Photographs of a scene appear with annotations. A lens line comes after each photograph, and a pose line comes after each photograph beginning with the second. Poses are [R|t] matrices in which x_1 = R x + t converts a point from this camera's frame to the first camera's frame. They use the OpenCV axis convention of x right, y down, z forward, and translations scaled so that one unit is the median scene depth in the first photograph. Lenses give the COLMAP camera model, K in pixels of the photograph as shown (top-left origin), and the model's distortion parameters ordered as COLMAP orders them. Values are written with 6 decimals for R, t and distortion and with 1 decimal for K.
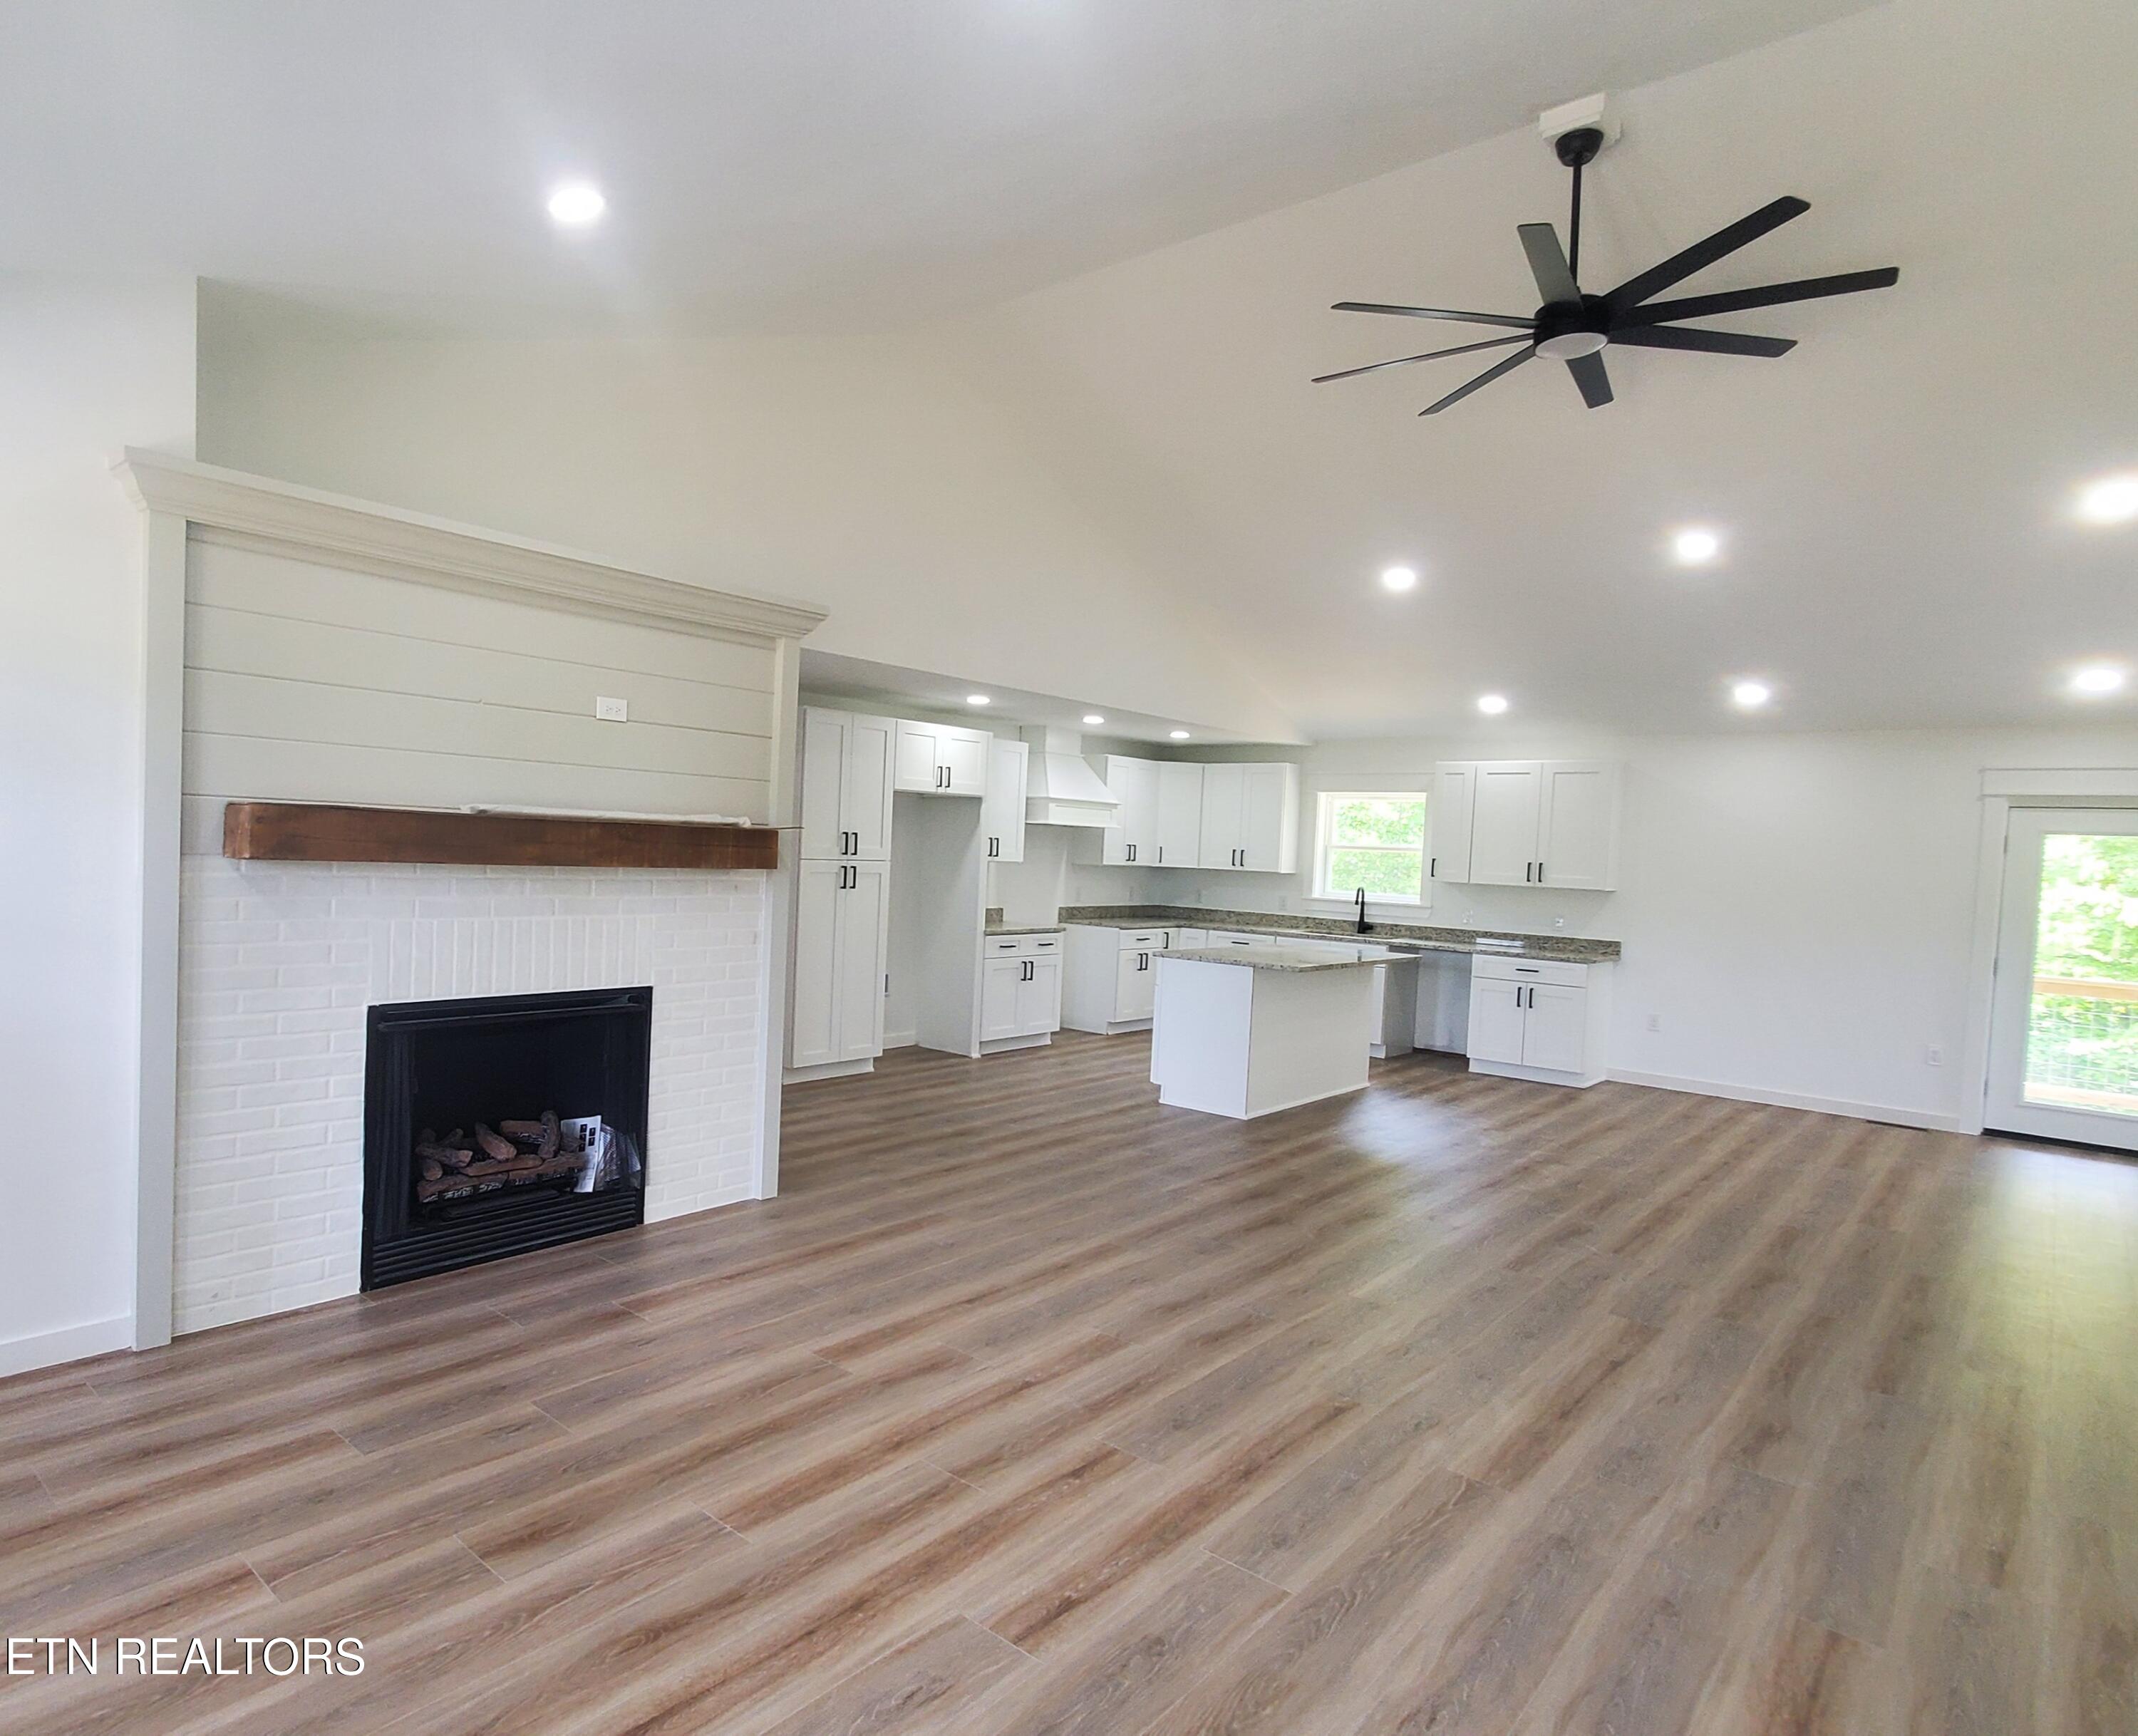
lens RADIAL K [[1257.3, 0, 937.1], [0, 1257.3, 889.8], [0, 0, 1]] dist [0.004429, 0.001833]
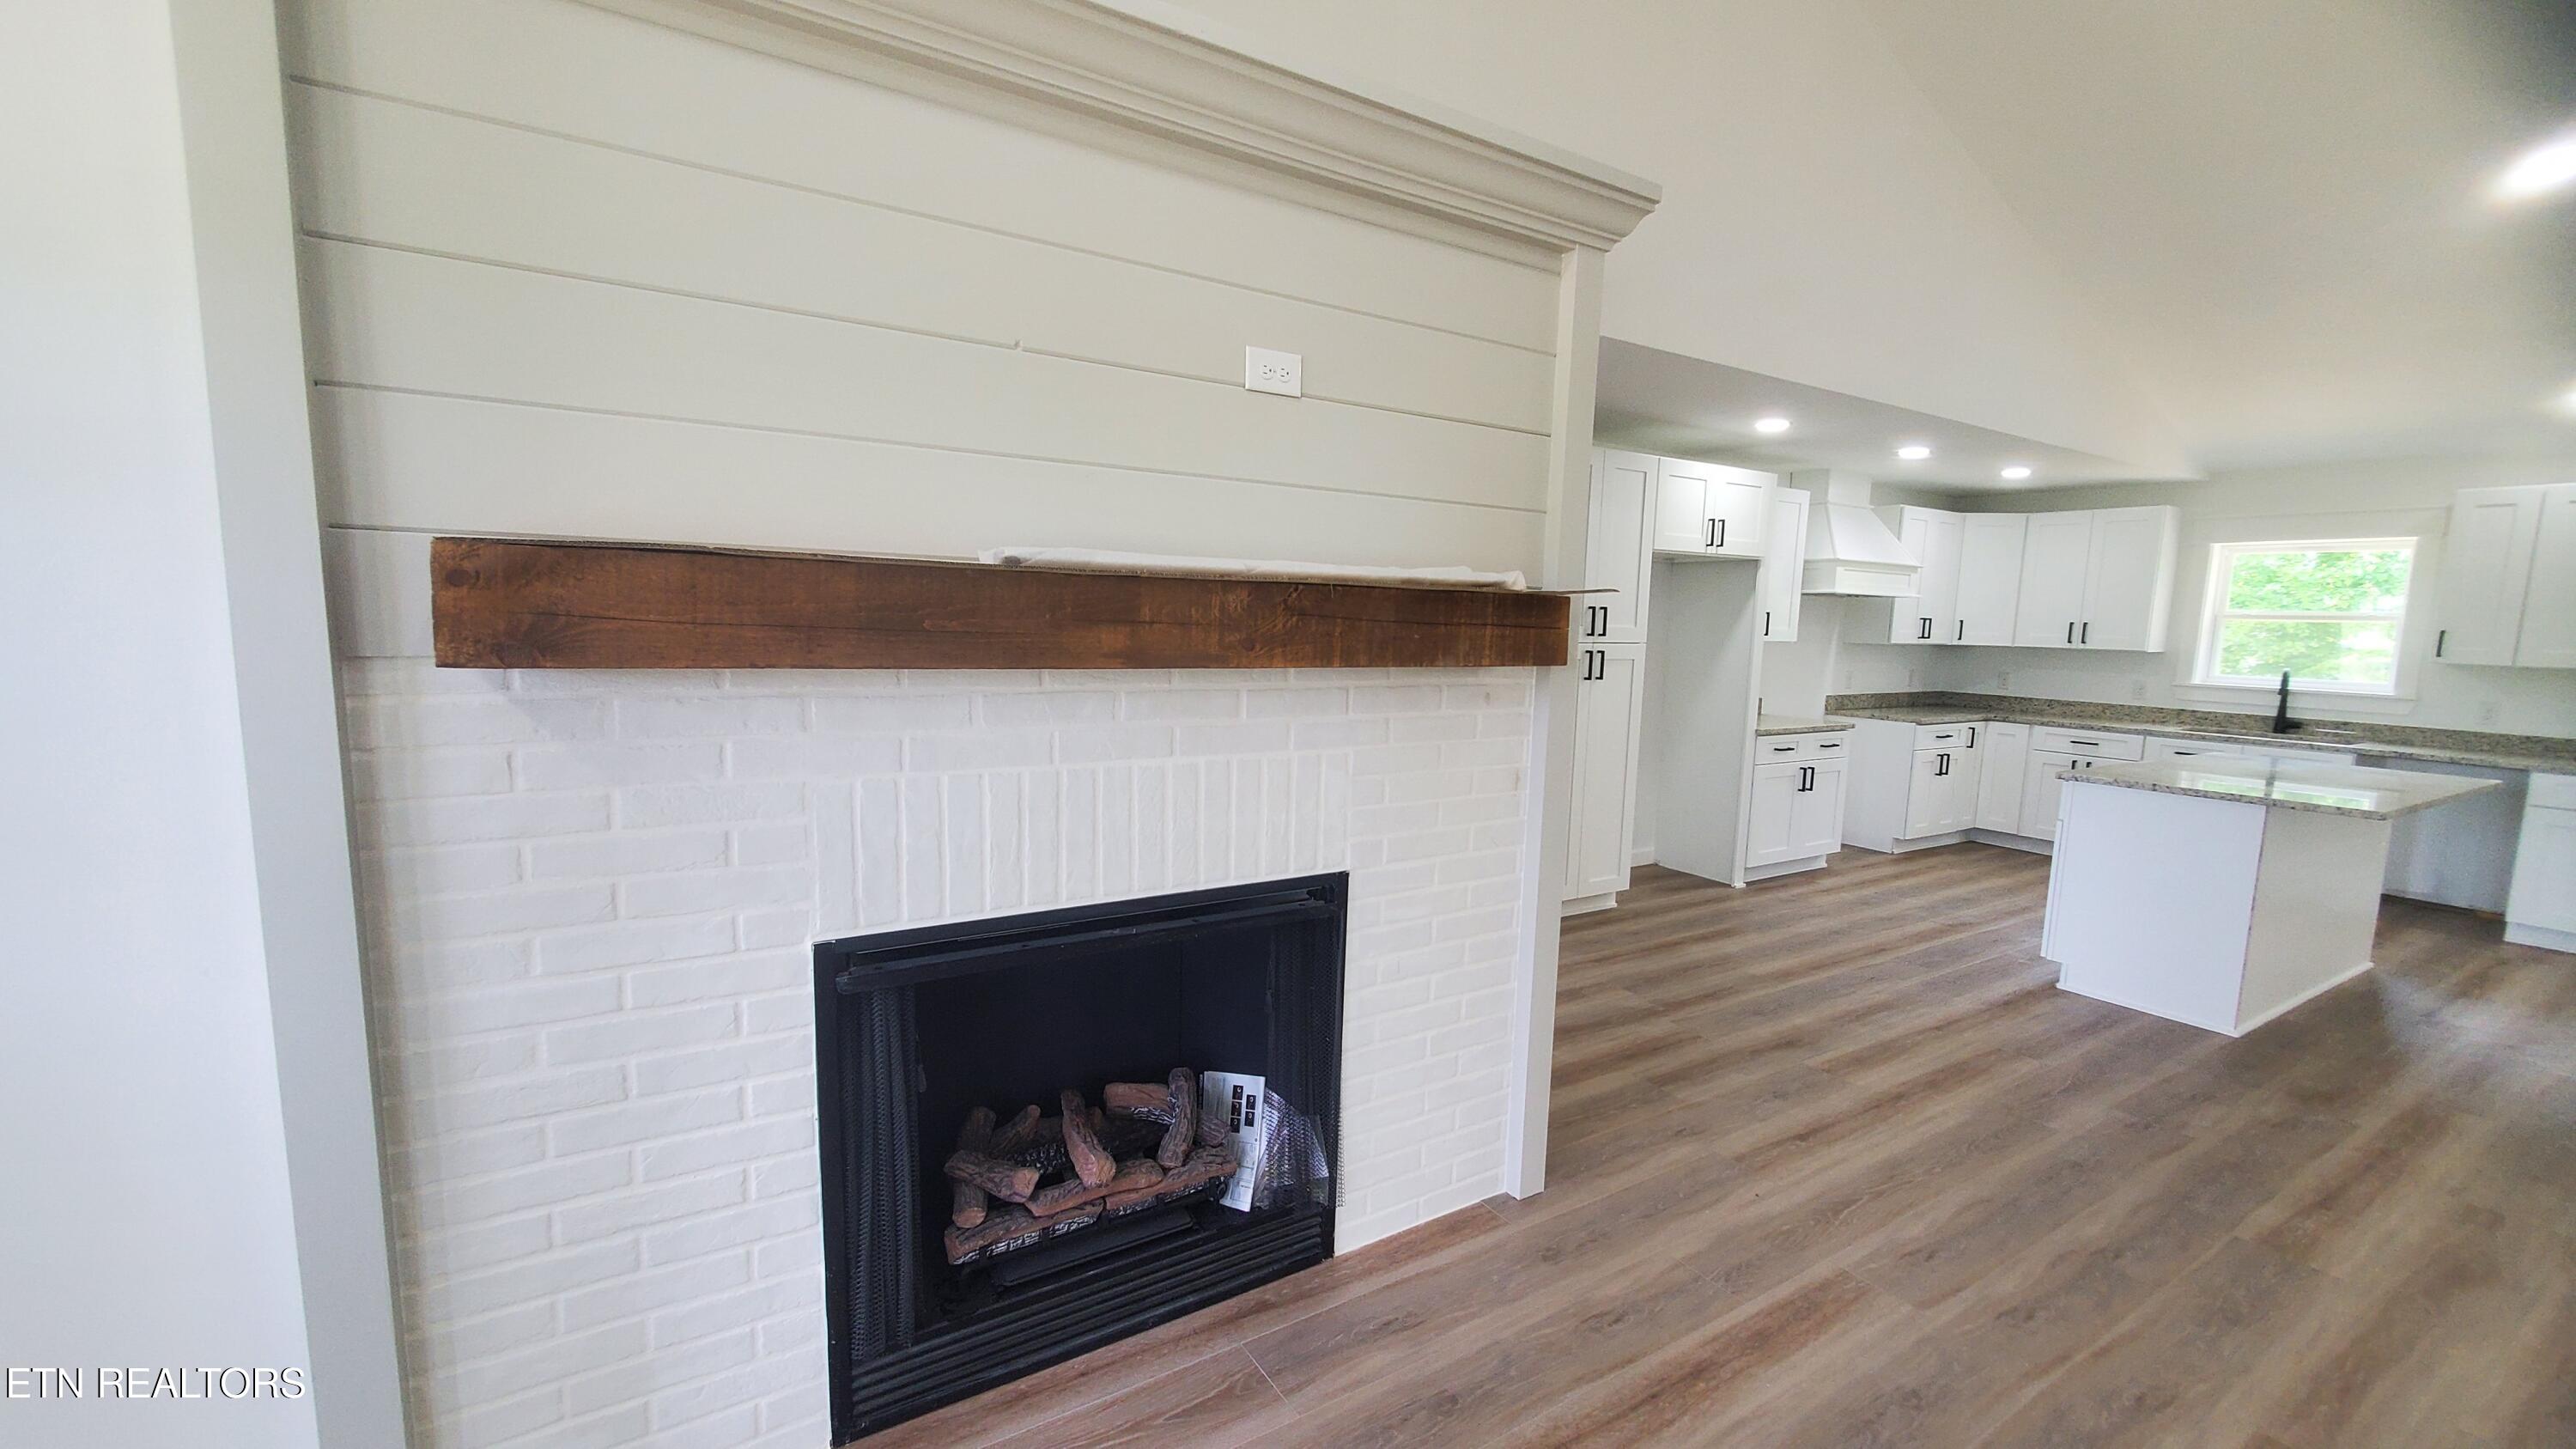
lens RADIAL K [[1036.9, 0, 1294.3], [0, 1036.9, 746.2], [0, 0, 1]] dist [0.002343, 0.001666]
pose [[0.963119, 0.016640, -0.268559, -0.109403], [0.004703, 0.996893, 0.078632, -0.016136], [0.269033, -0.076995, 0.960048, 0.480554]]
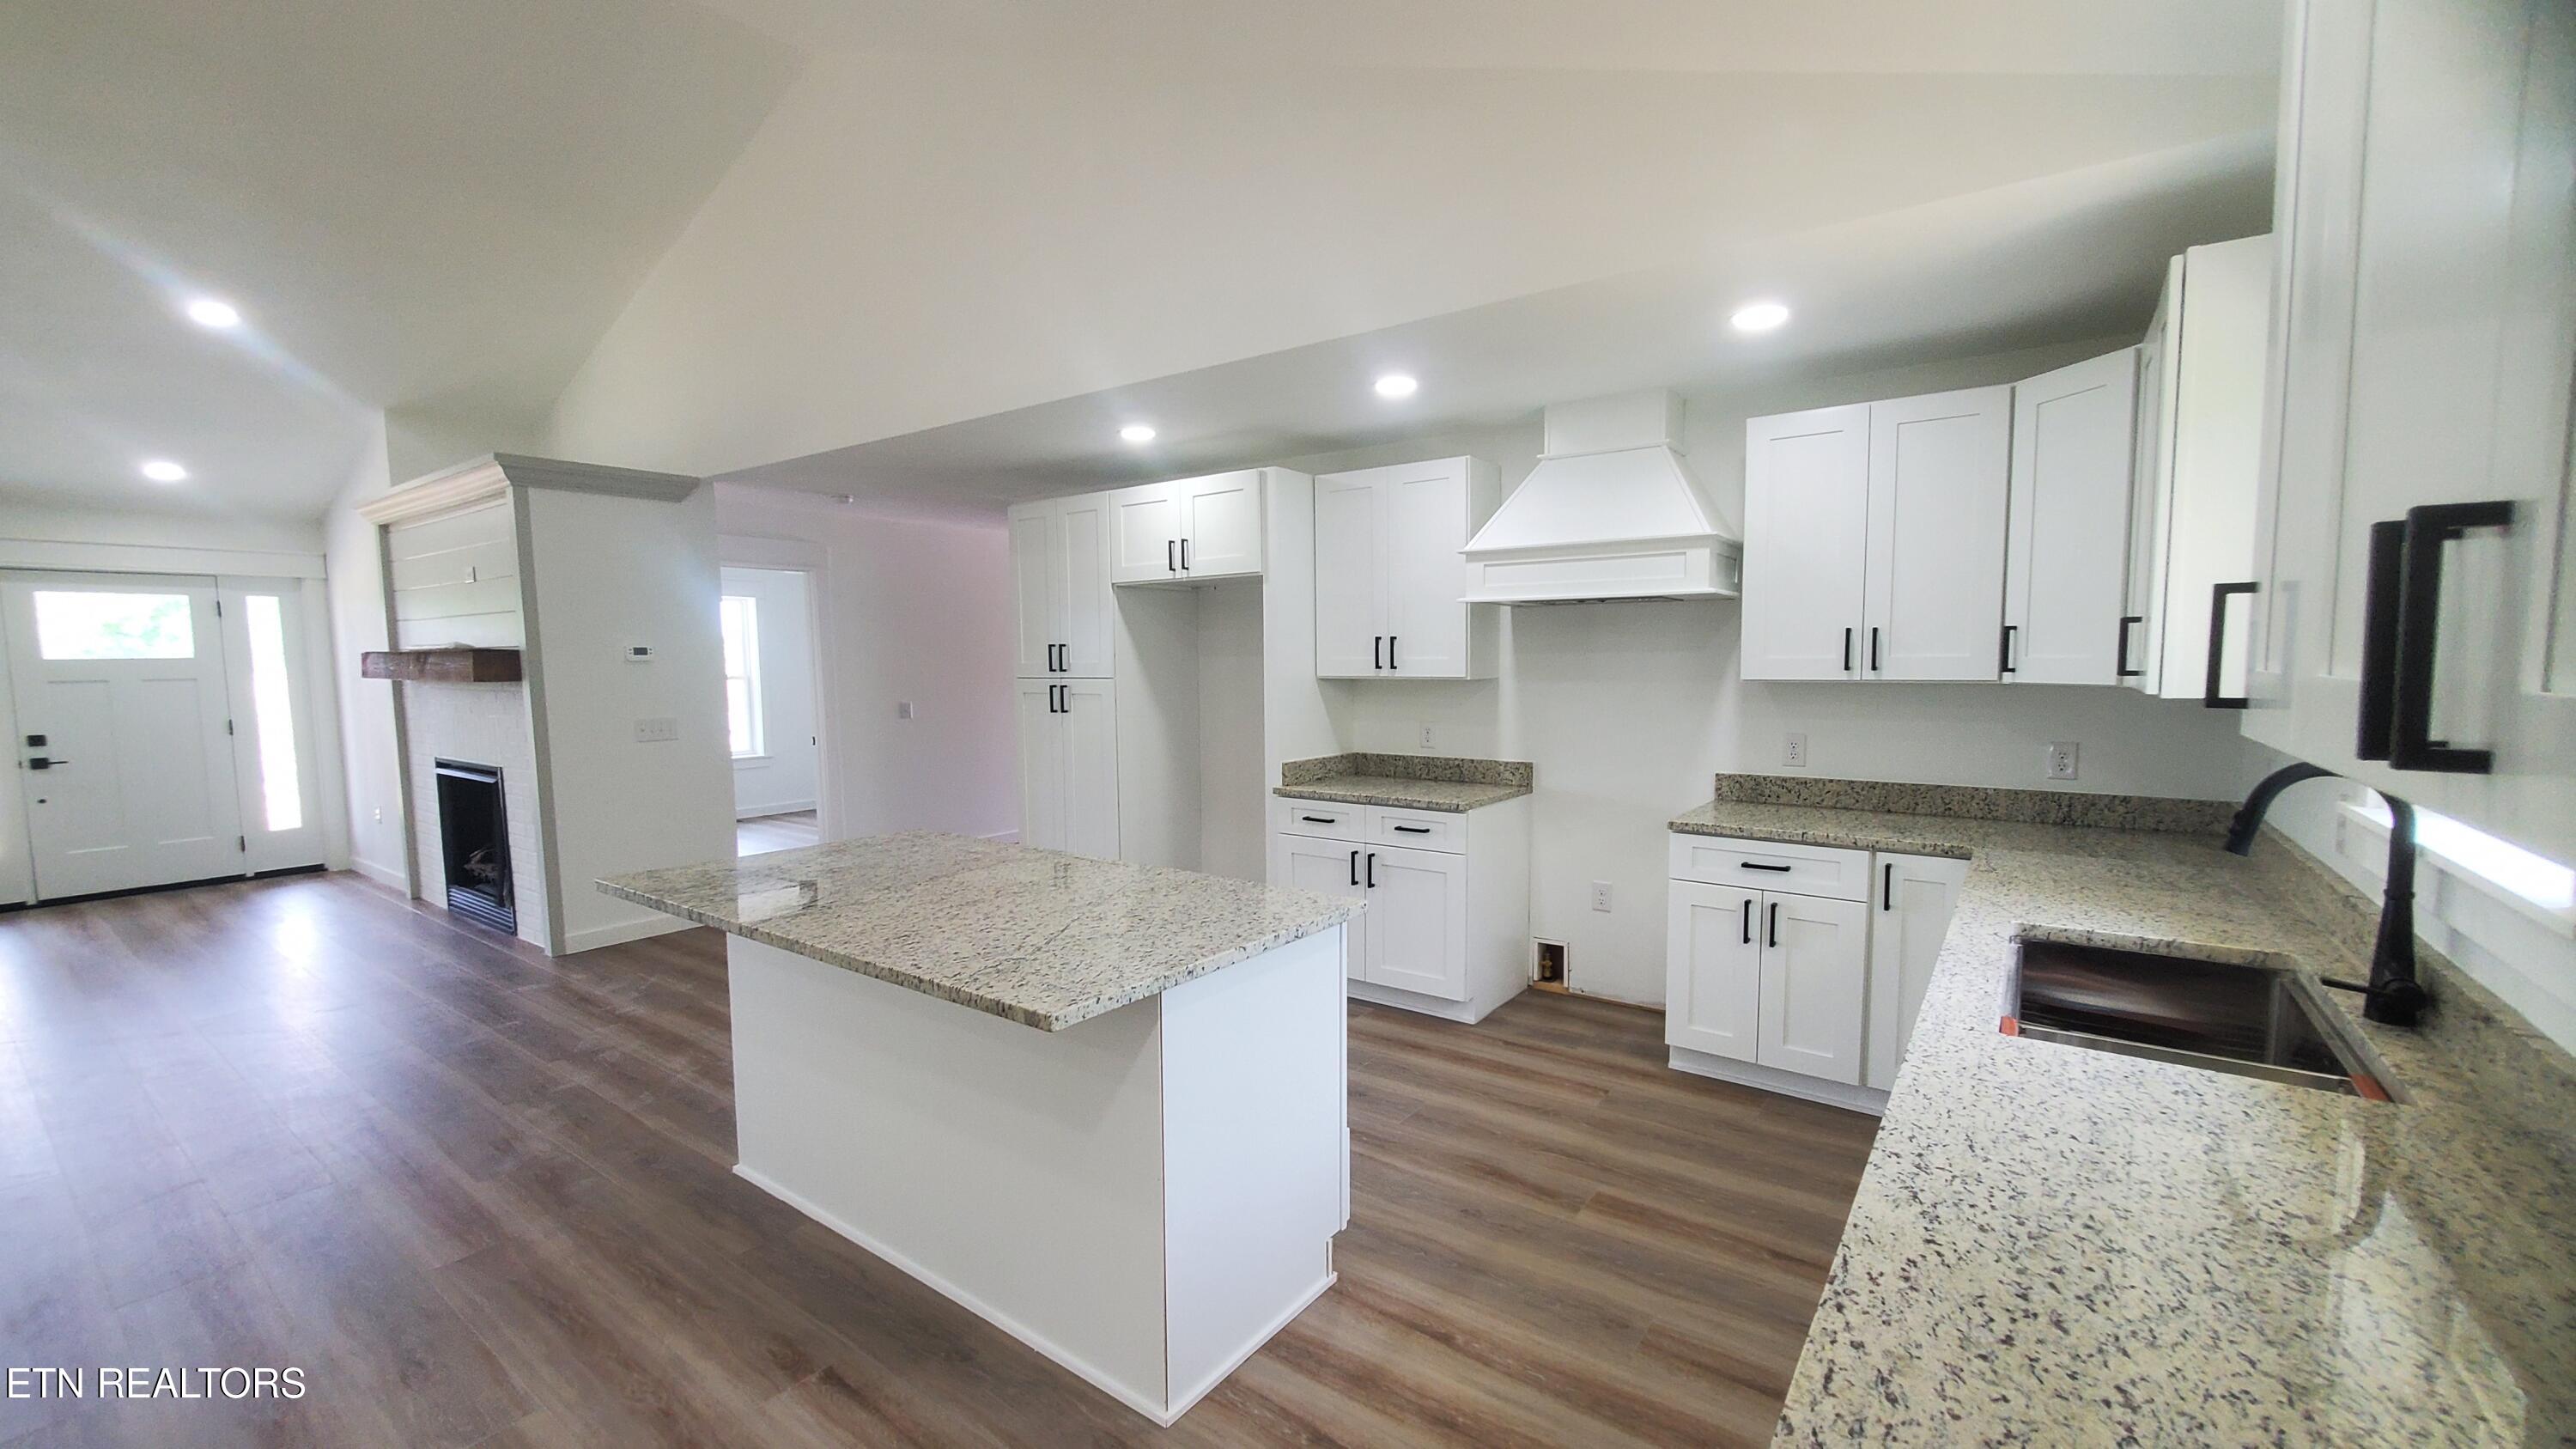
lens RADIAL K [[1036.9, 0, 1284.1], [0, 1036.9, 724.0], [0, 0, 1]] dist [0.002343, 0.001666]
pose [[0.095227, 0.017943, -0.995294, 0.895933], [-0.027056, 0.999515, 0.015431, -0.011183], [0.995088, 0.025459, 0.095666, 1.557113]]
